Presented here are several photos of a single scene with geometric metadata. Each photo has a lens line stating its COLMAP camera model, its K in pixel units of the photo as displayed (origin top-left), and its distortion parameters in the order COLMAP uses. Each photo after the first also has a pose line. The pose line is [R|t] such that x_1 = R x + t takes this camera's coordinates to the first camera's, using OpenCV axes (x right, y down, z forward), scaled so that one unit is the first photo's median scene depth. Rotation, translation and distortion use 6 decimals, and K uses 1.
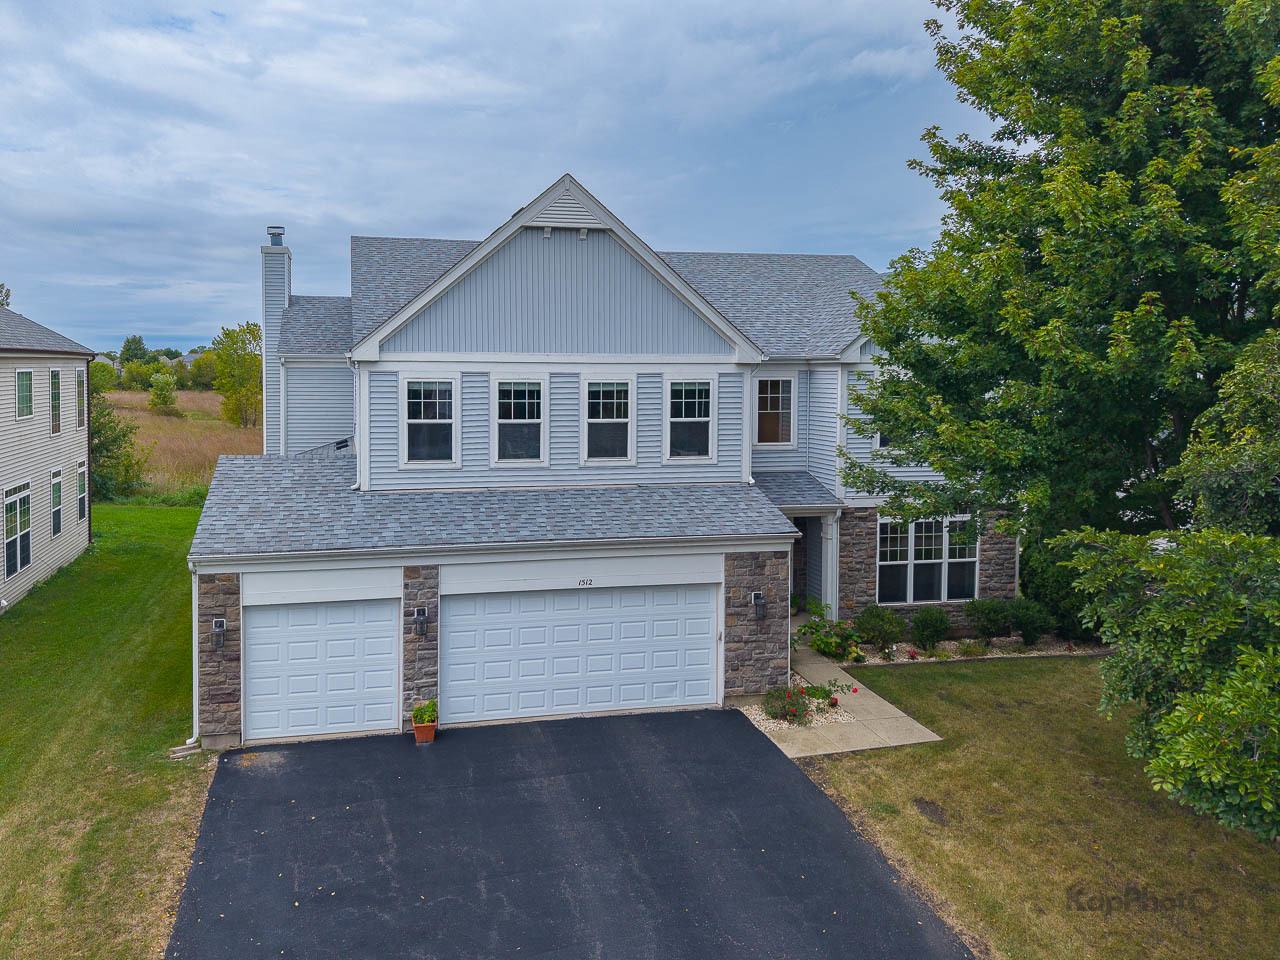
lens RADIAL K [[831.7, 0, 649.0], [0, 831.7, 477.5], [0, 0, 1]] dist [0.045620, -0.065381]
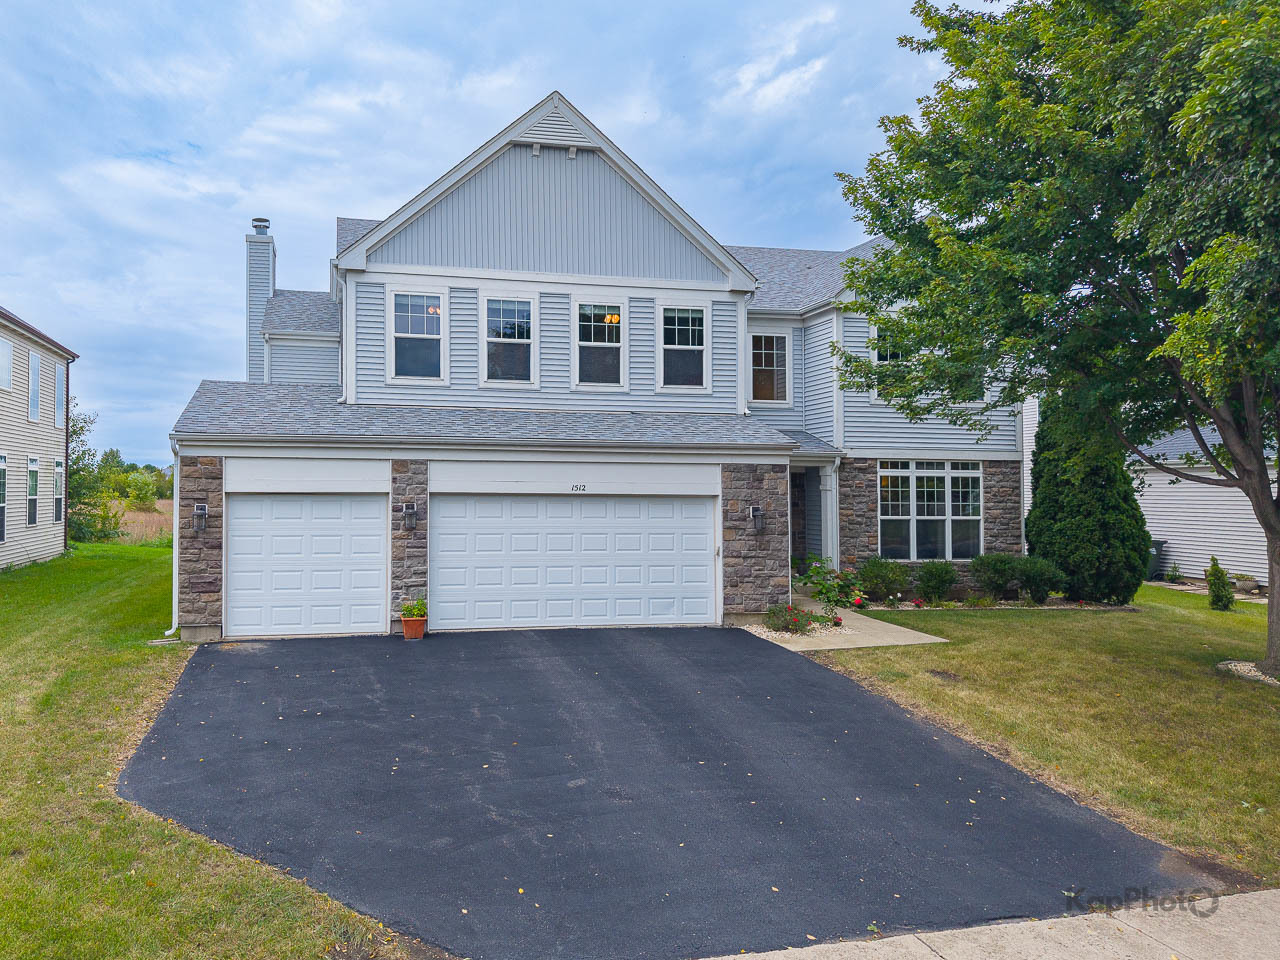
lens RADIAL K [[852.7, 0, 640.0], [0, 852.7, 480.0], [0, 0, 1]] dist [0.054720, -0.076151]
pose [[0.999901, -0.014083, -0.000108, -0.004244], [0.014059, 0.998579, -0.051411, 0.153685], [0.000832, 0.051404, 0.998678, 0.005491]]
